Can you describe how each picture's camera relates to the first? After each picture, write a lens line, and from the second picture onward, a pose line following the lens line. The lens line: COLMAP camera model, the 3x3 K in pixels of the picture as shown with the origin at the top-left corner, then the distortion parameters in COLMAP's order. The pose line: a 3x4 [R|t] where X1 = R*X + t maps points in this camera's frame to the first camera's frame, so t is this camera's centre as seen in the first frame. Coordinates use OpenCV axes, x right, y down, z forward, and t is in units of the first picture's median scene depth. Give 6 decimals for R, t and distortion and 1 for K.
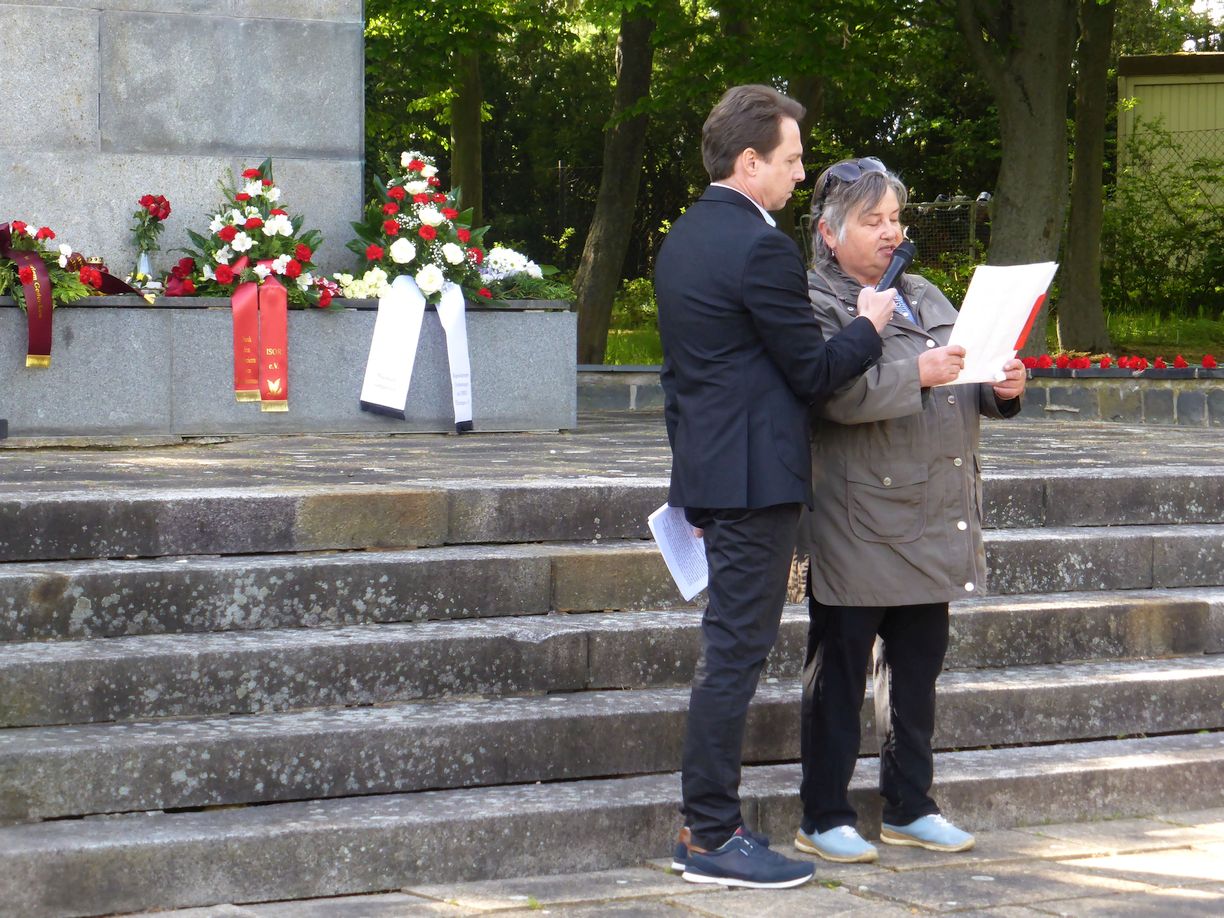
lens RADIAL K [[4070.4, 0, 616.1], [0, 4070.4, 468.1], [0, 0, 1]] dist [-0.005233, 0.000000]
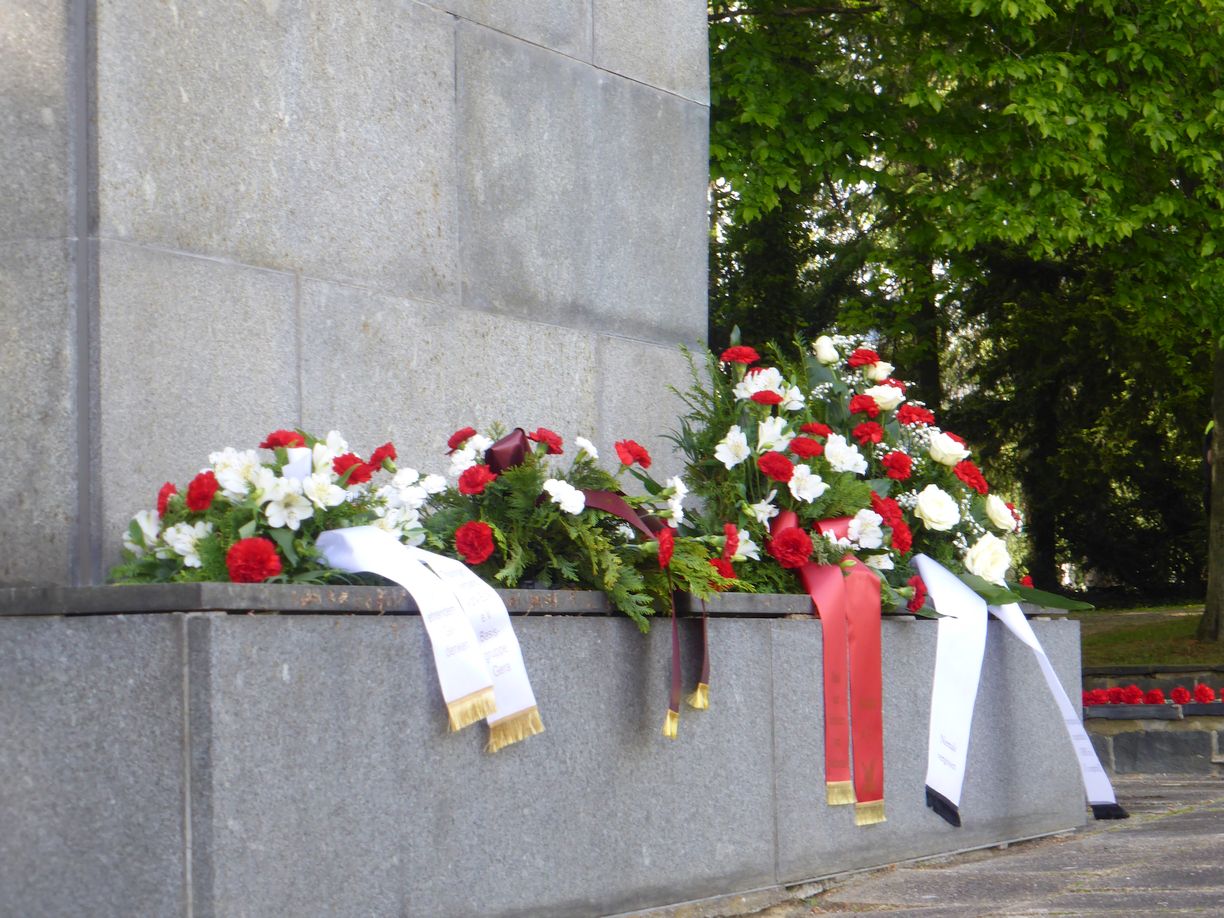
lens RADIAL K [[3164.9, 0, 616.1], [0, 3164.9, 461.1], [0, 0, 1]] dist [0.337801, 0.000000]
pose [[0.855452, 0.009541, 0.517794, -0.733620], [0.042738, 0.995119, -0.088944, -0.057946], [-0.516116, 0.098217, 0.850869, 1.590928]]
